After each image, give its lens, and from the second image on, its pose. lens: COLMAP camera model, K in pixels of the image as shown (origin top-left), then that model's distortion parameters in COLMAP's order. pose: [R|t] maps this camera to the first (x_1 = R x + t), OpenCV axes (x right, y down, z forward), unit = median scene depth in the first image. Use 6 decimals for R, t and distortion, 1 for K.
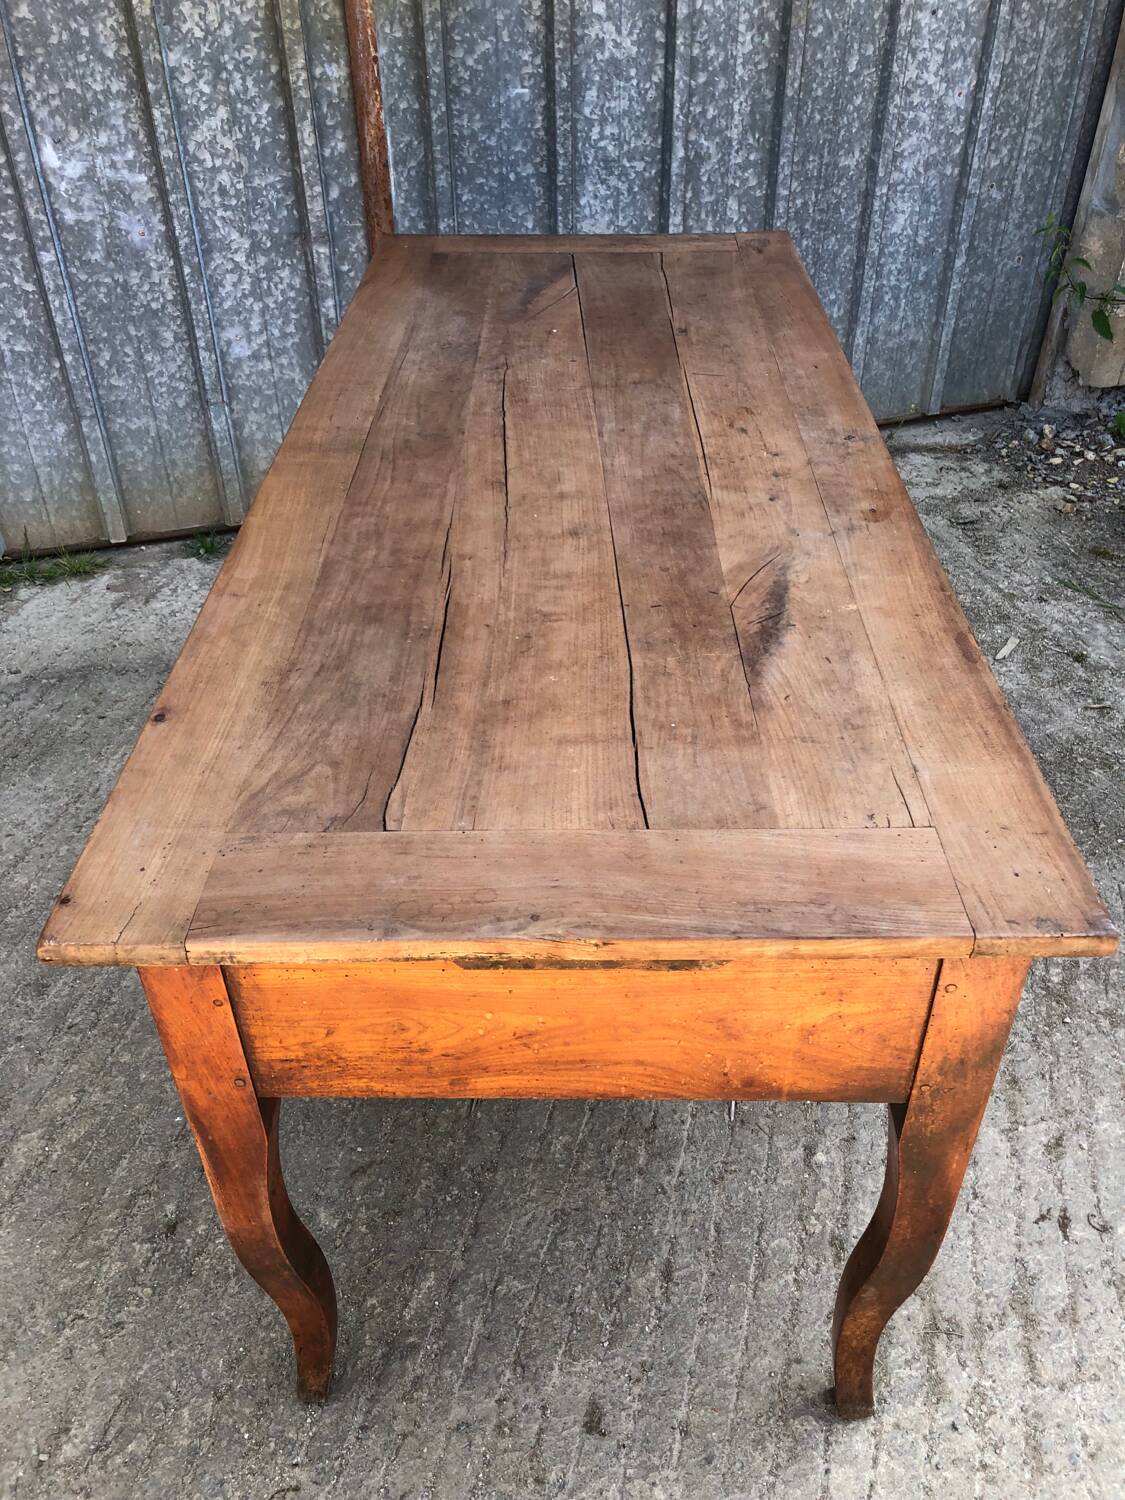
lens RADIAL K [[1240.7, 0, 589.8], [0, 1240.7, 759.0], [0, 0, 1]] dist [-0.002471, 0.024792]
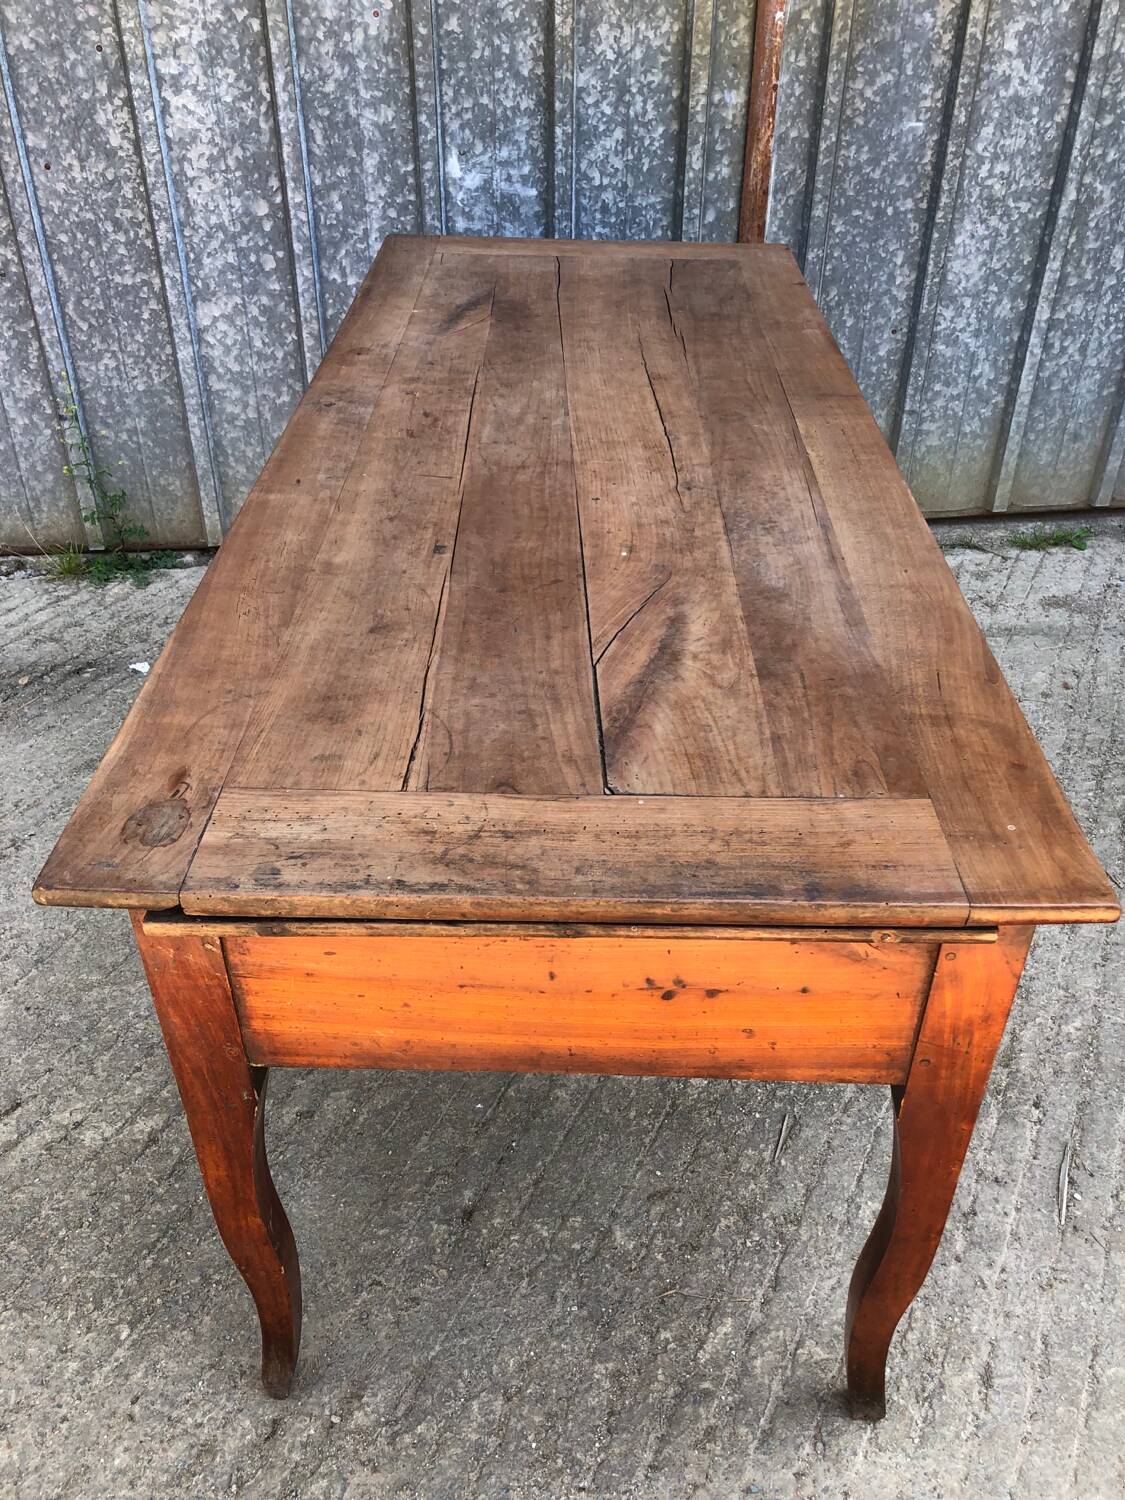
lens RADIAL K [[1240.7, 0, 561.1], [0, 1240.7, 751.8], [0, 0, 1]] dist [-0.002471, 0.024792]
pose [[0.972518, 0.137344, -0.188005, -0.073581], [-0.144308, 0.989247, -0.023801, 0.014310], [0.182714, 0.050277, 0.981880, 0.011945]]
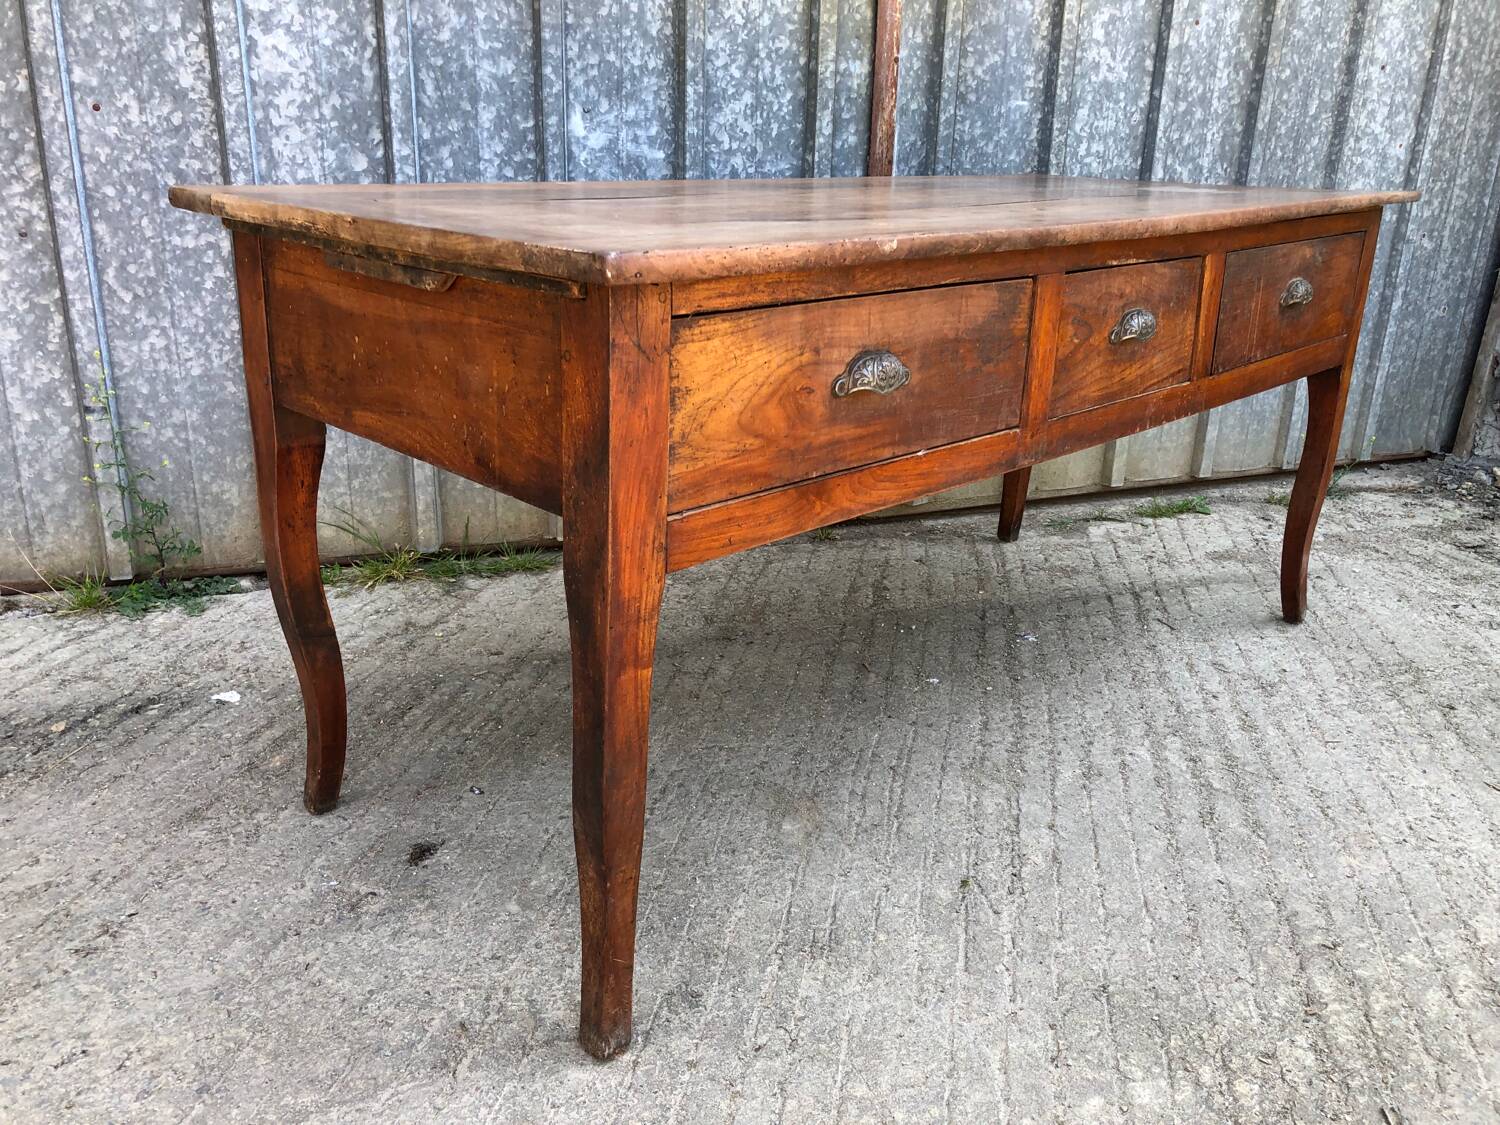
lens RADIAL K [[1240.7, 0, 746.0], [0, 1240.7, 547.5], [0, 0, 1]] dist [-0.002471, 0.024792]
pose [[0.999242, 0.017665, 0.034685, -0.300512], [-0.006201, 0.951957, -0.306169, 0.107013], [-0.038427, 0.305722, 0.951345, 0.167311]]
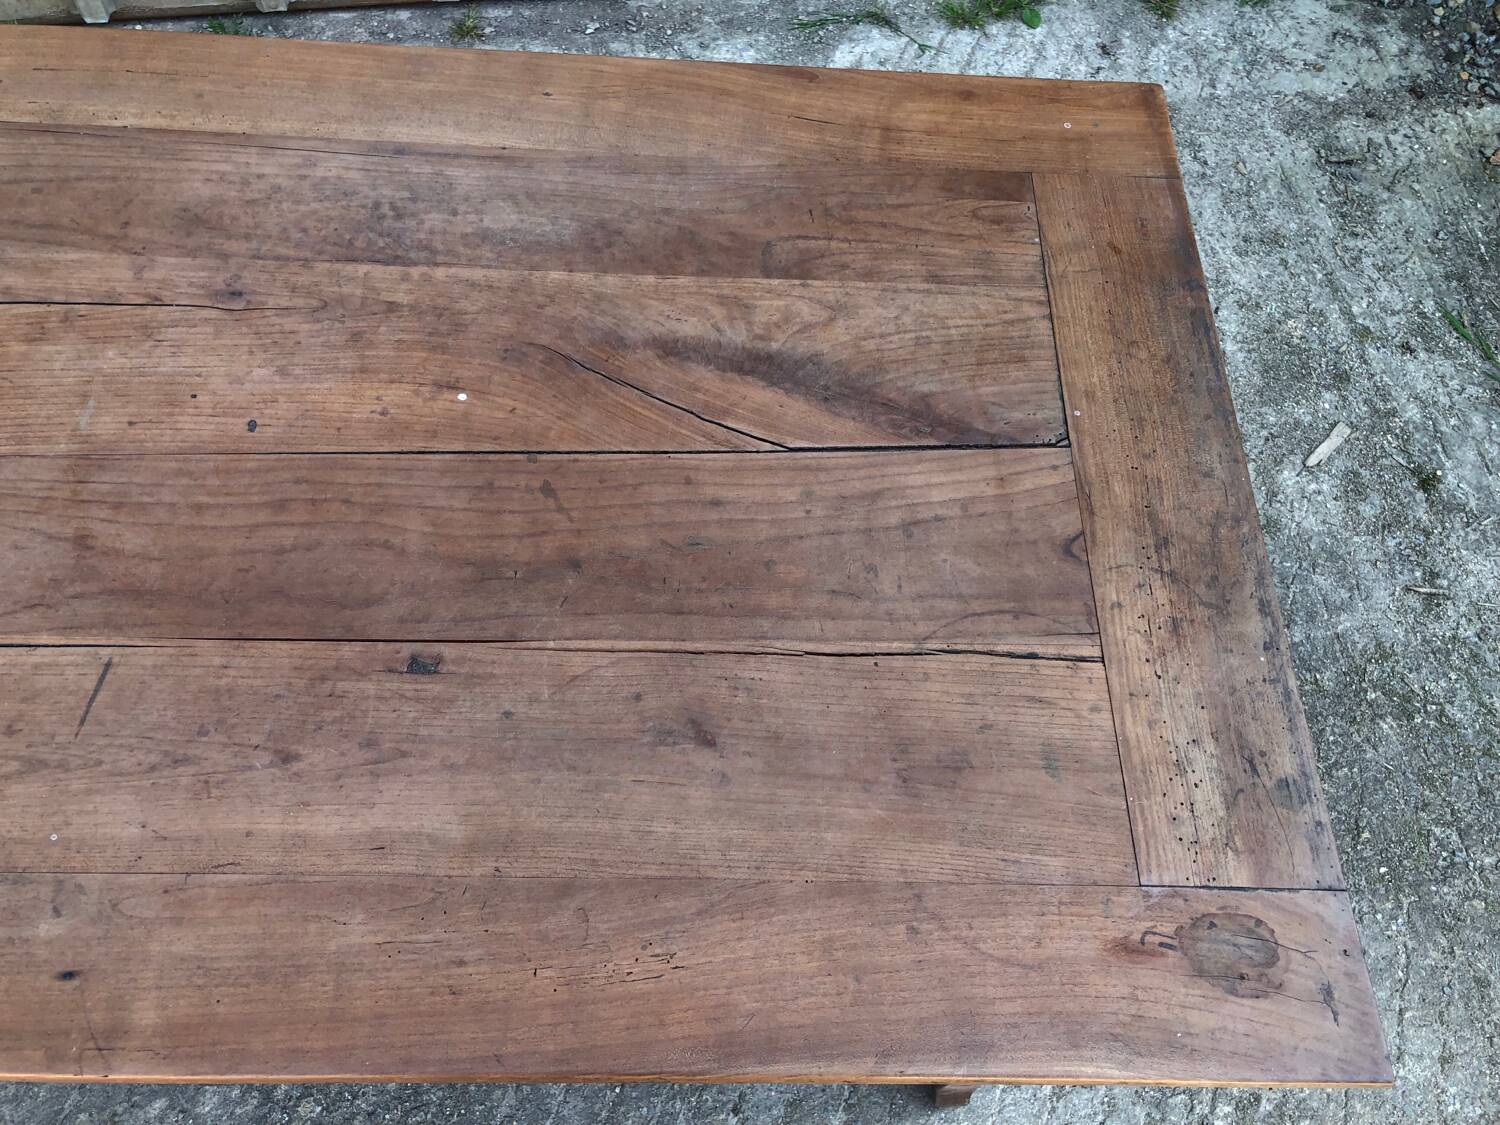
lens RADIAL K [[1223.5, 0, 753.1], [0, 1223.5, 542.3], [0, 0, 1]] dist [0.051432, -0.064146]
pose [[0.985629, 0.167429, -0.022426, 0.043805], [-0.142630, 0.895977, 0.420573, -0.273533], [0.090509, -0.411331, 0.906981, 0.315105]]
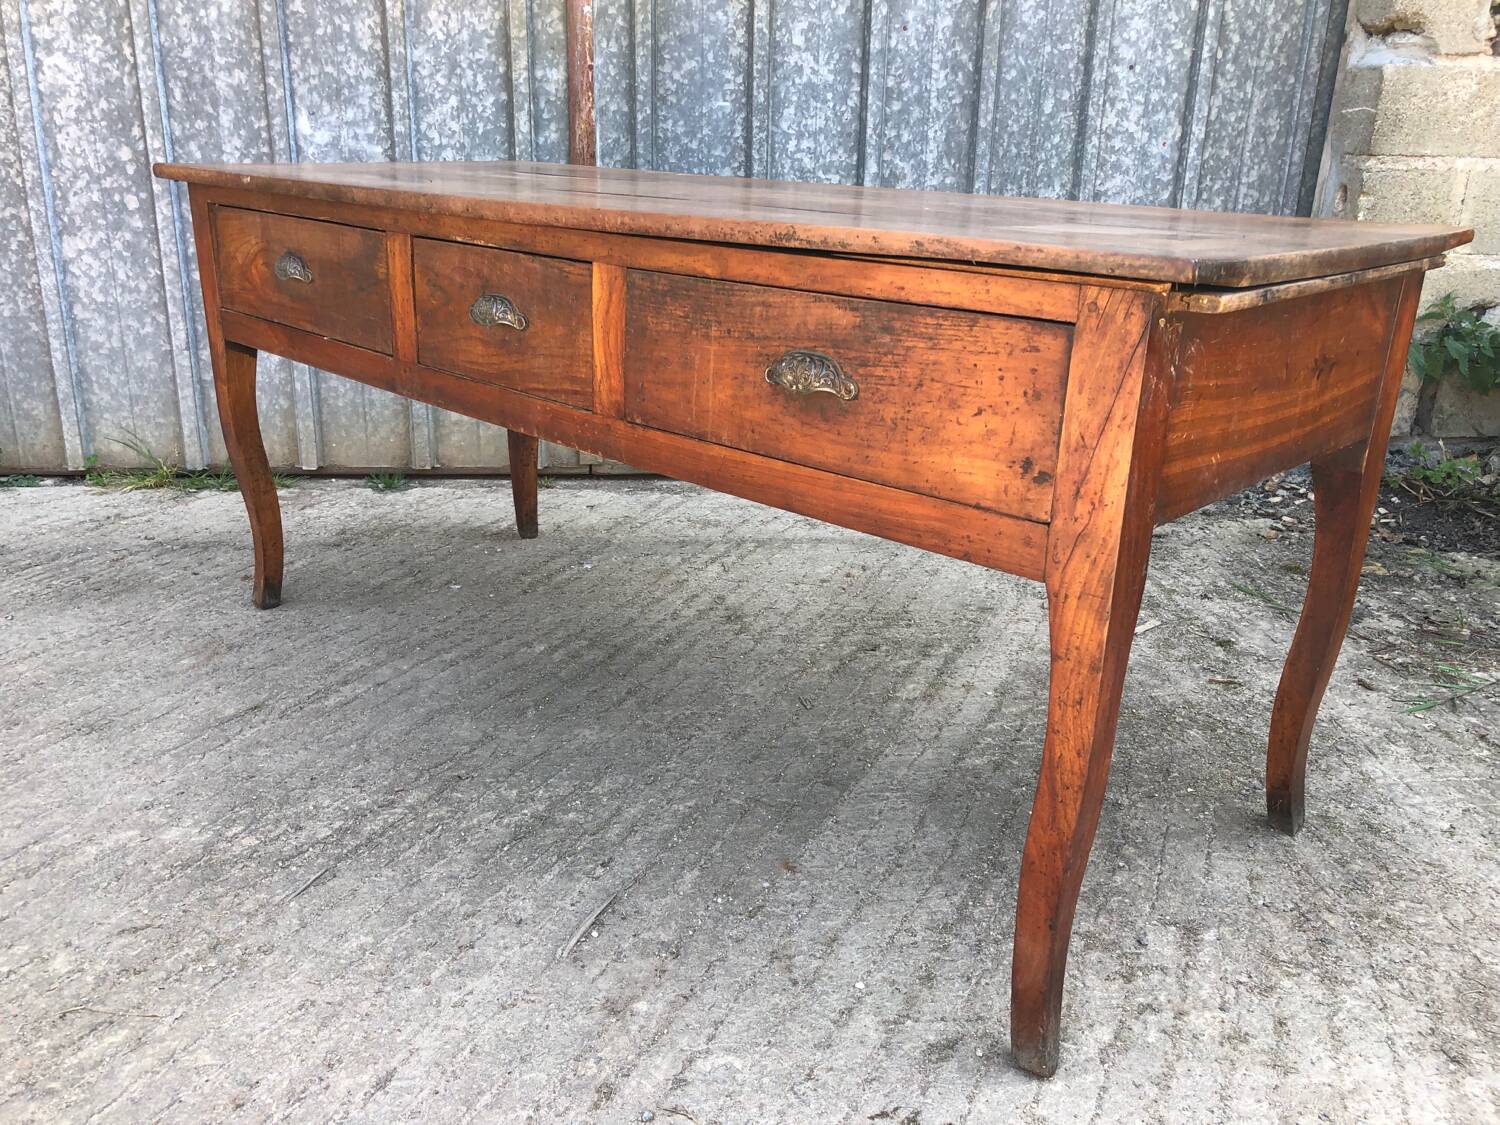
lens RADIAL K [[1240.7, 0, 753.5], [0, 1240.7, 550.4], [0, 0, 1]] dist [-0.002471, 0.024792]
pose [[0.973350, 0.092033, -0.210049, 0.237540], [-0.153967, 0.941068, -0.301139, 0.164104], [0.169956, 0.325454, 0.930158, 0.103155]]
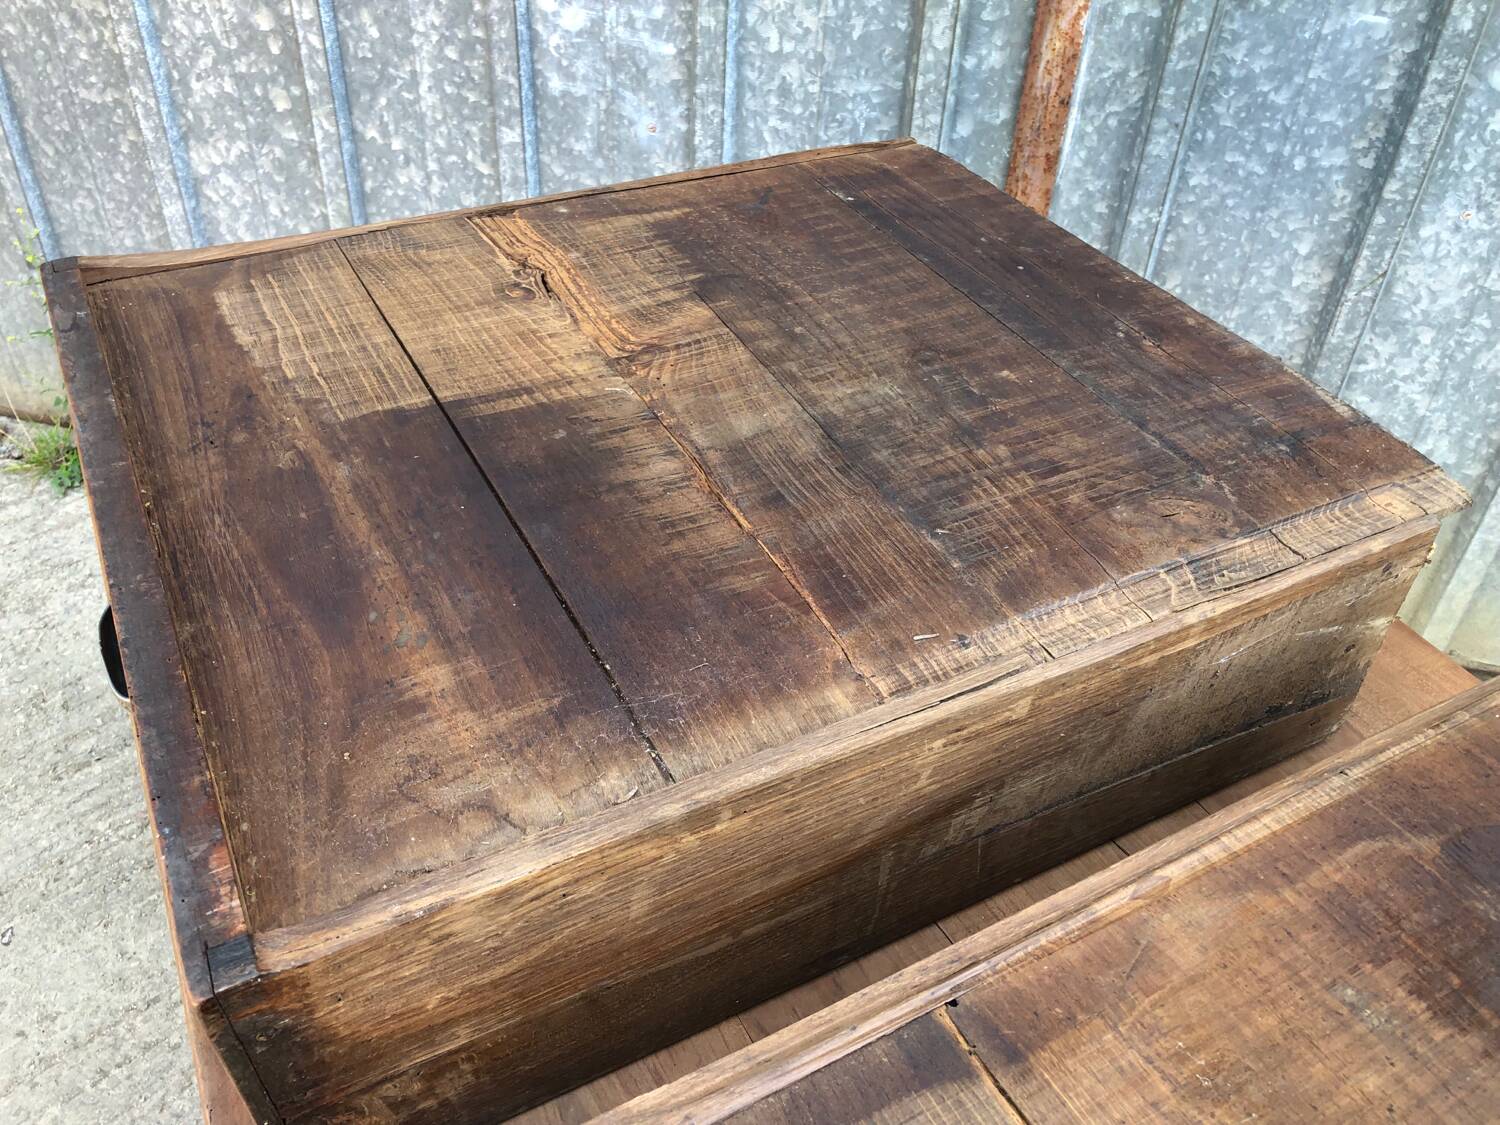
lens RADIAL K [[1240.7, 0, 750.4], [0, 1240.7, 542.4], [0, 0, 1]] dist [-0.002471, 0.024792]
pose [[0.842521, 0.363541, -0.397488, 0.011014], [-0.352778, 0.930037, 0.102855, -0.294737], [0.407071, 0.053568, 0.911825, 0.432266]]
